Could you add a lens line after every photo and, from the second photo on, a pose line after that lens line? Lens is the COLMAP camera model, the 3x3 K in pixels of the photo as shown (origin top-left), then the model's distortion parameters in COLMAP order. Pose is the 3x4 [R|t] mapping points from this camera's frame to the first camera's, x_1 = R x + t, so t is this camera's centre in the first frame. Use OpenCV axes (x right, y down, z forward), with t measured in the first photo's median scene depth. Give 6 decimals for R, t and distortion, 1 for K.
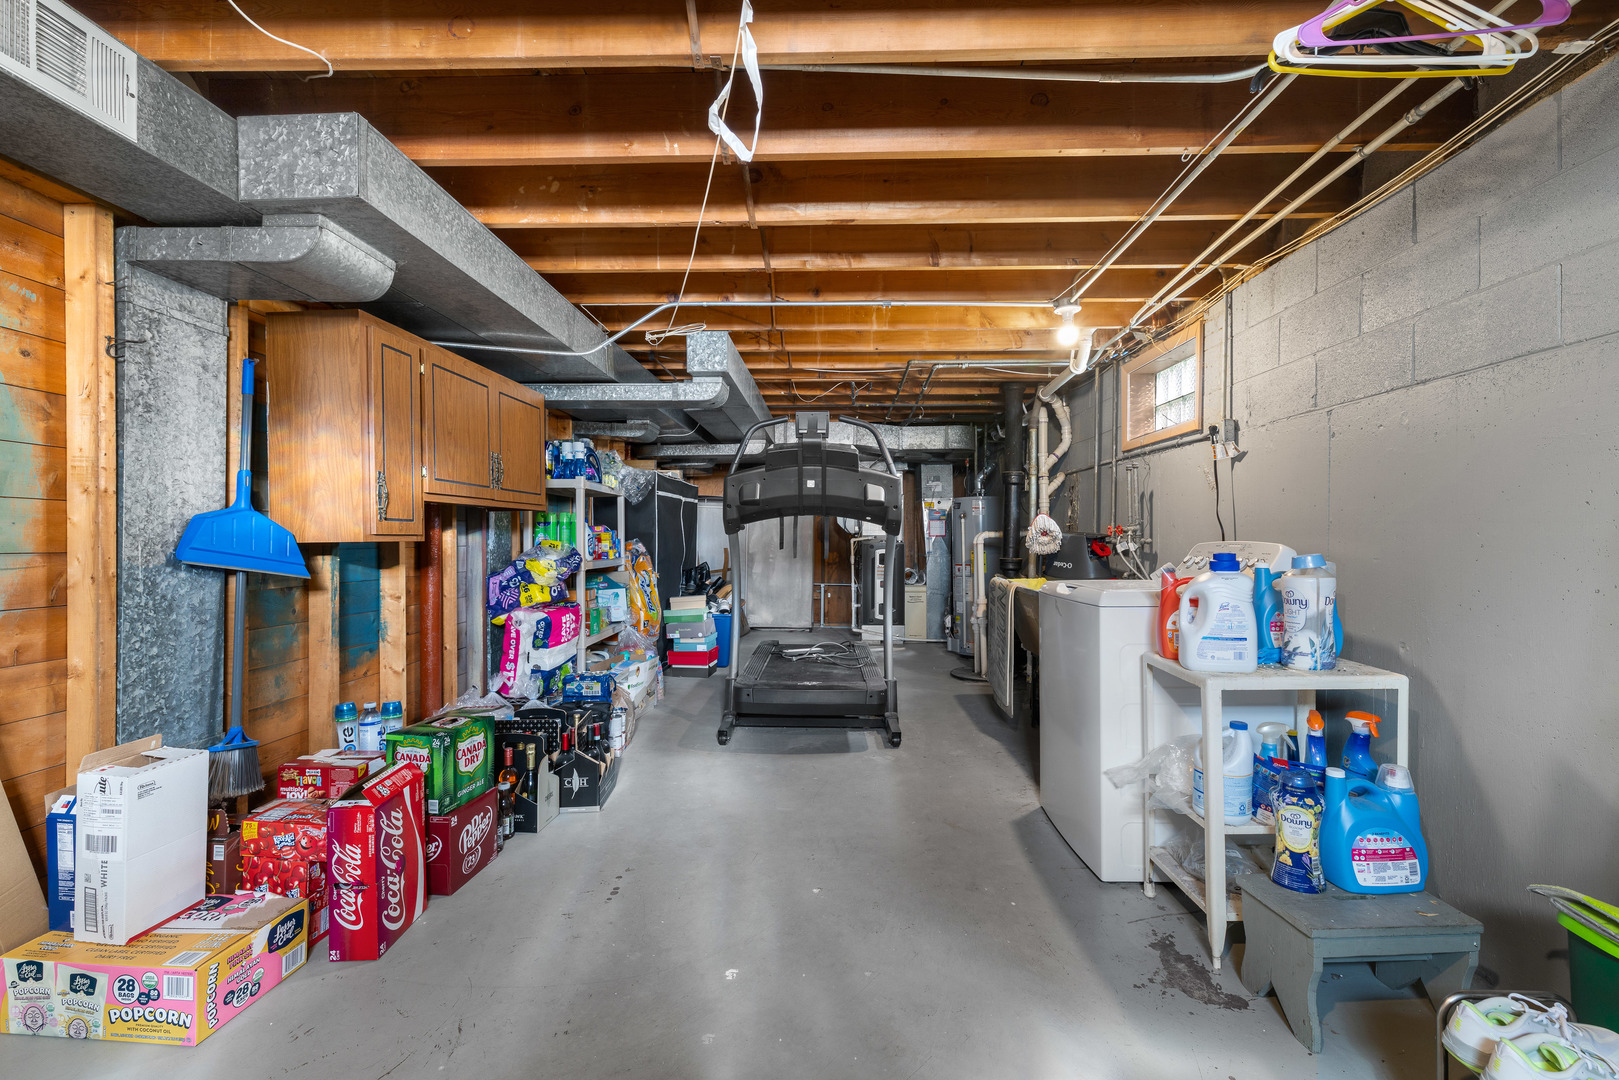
lens RADIAL K [[698.1, 0, 812.4], [0, 698.1, 532.2], [0, 0, 1]] dist [0.000625, 0.000165]
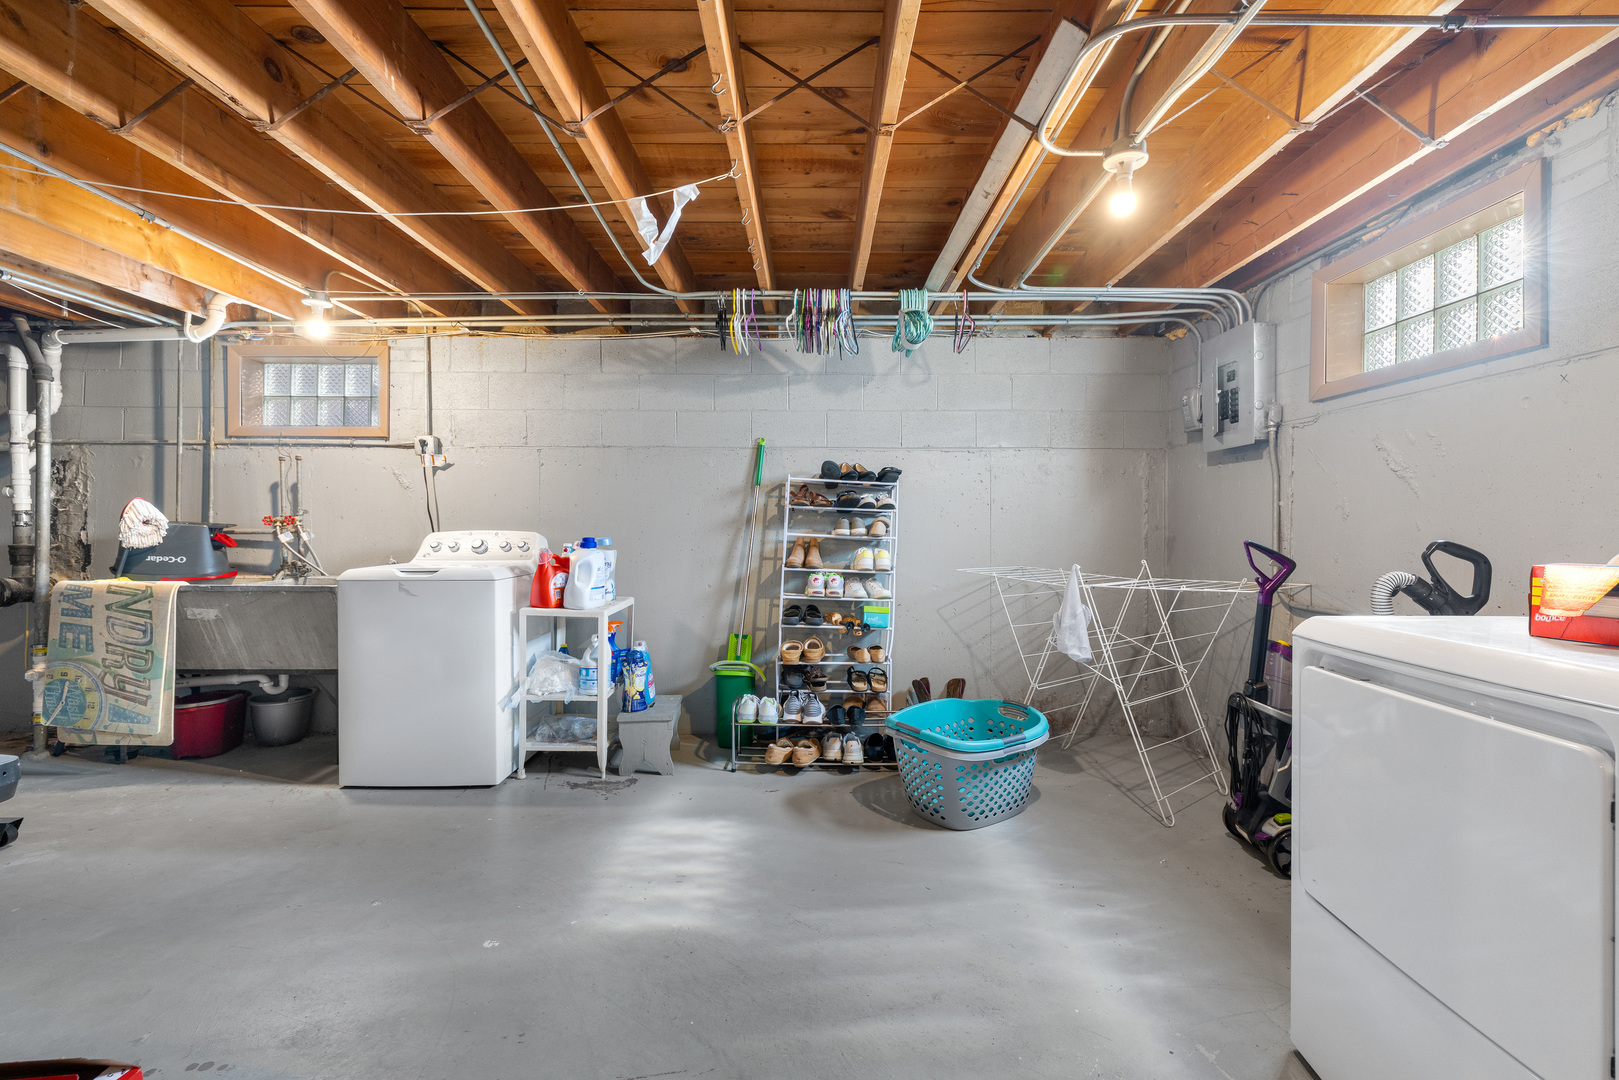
lens RADIAL K [[698.1, 0, 812.4], [0, 698.1, 532.2], [0, 0, 1]] dist [0.000625, 0.000165]
pose [[-0.035744, -0.000495, 0.999361, -0.964840], [-0.009299, 0.999957, 0.000163, 0.011281], [-0.999318, -0.009287, -0.035747, 0.462587]]
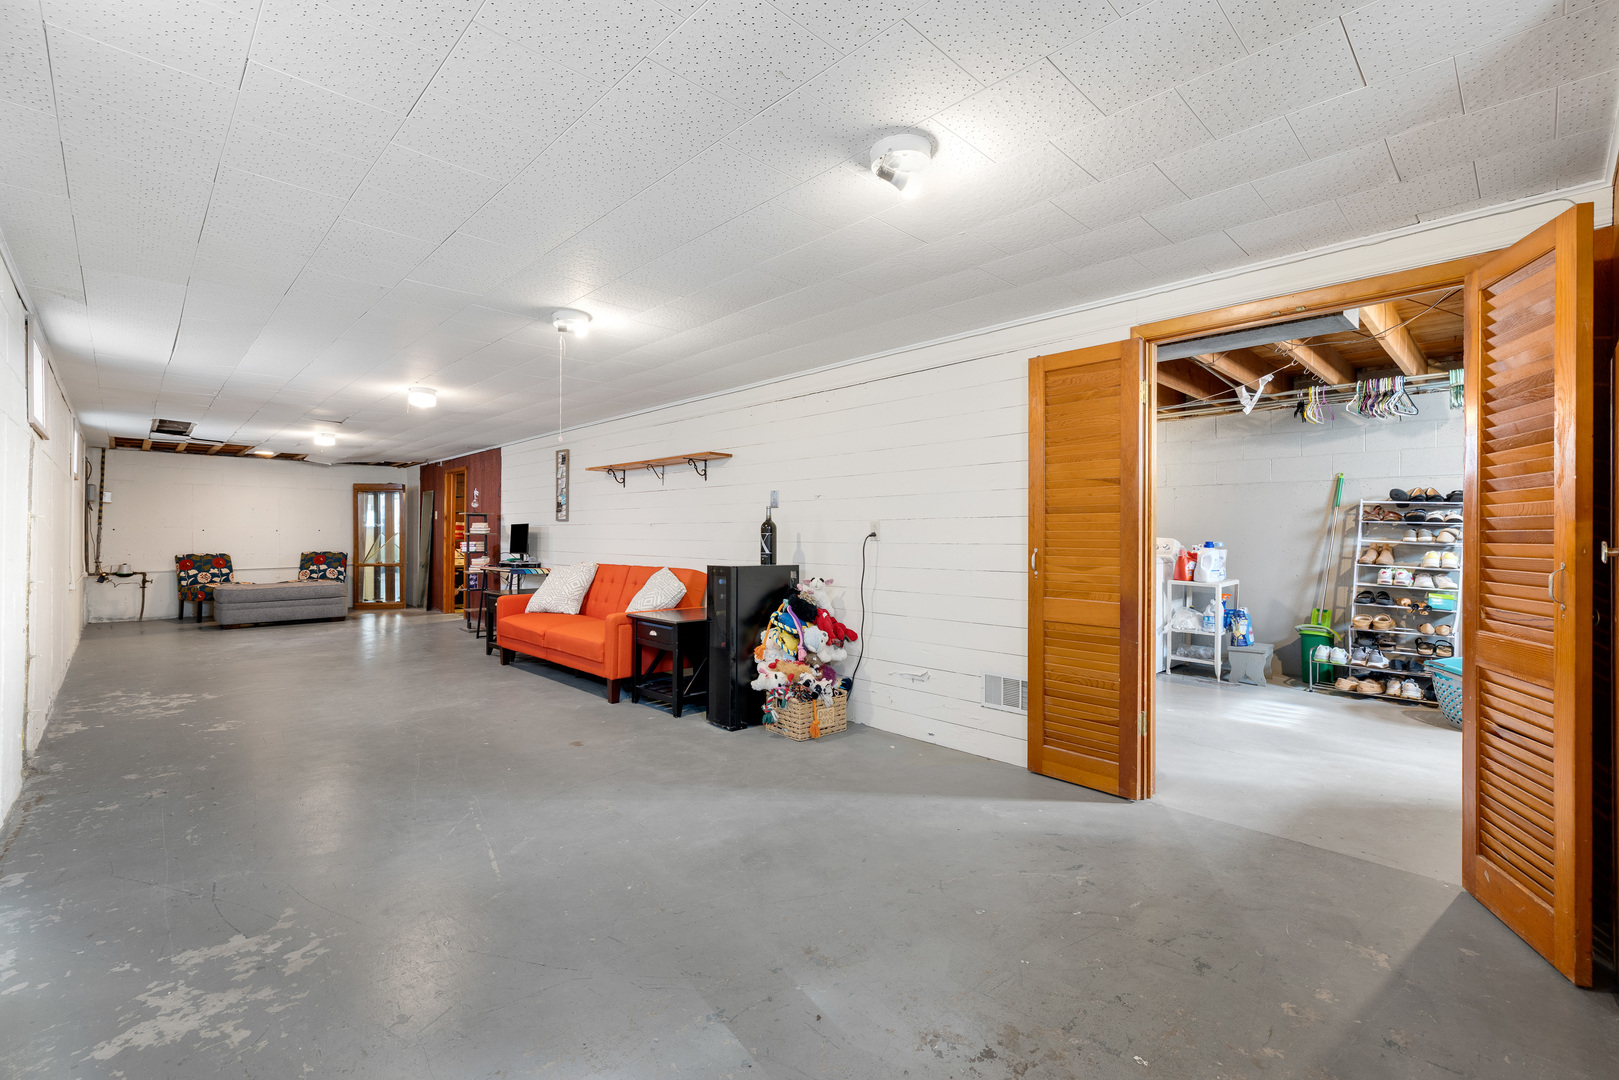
lens RADIAL K [[698.1, 0, 812.4], [0, 698.1, 532.2], [0, 0, 1]] dist [0.000625, 0.000165]
pose [[0.694149, 0.010353, 0.719756, -2.306257], [-0.012204, 0.999922, -0.002613, 0.016693], [-0.719727, -0.006970, 0.694222, 0.156760]]
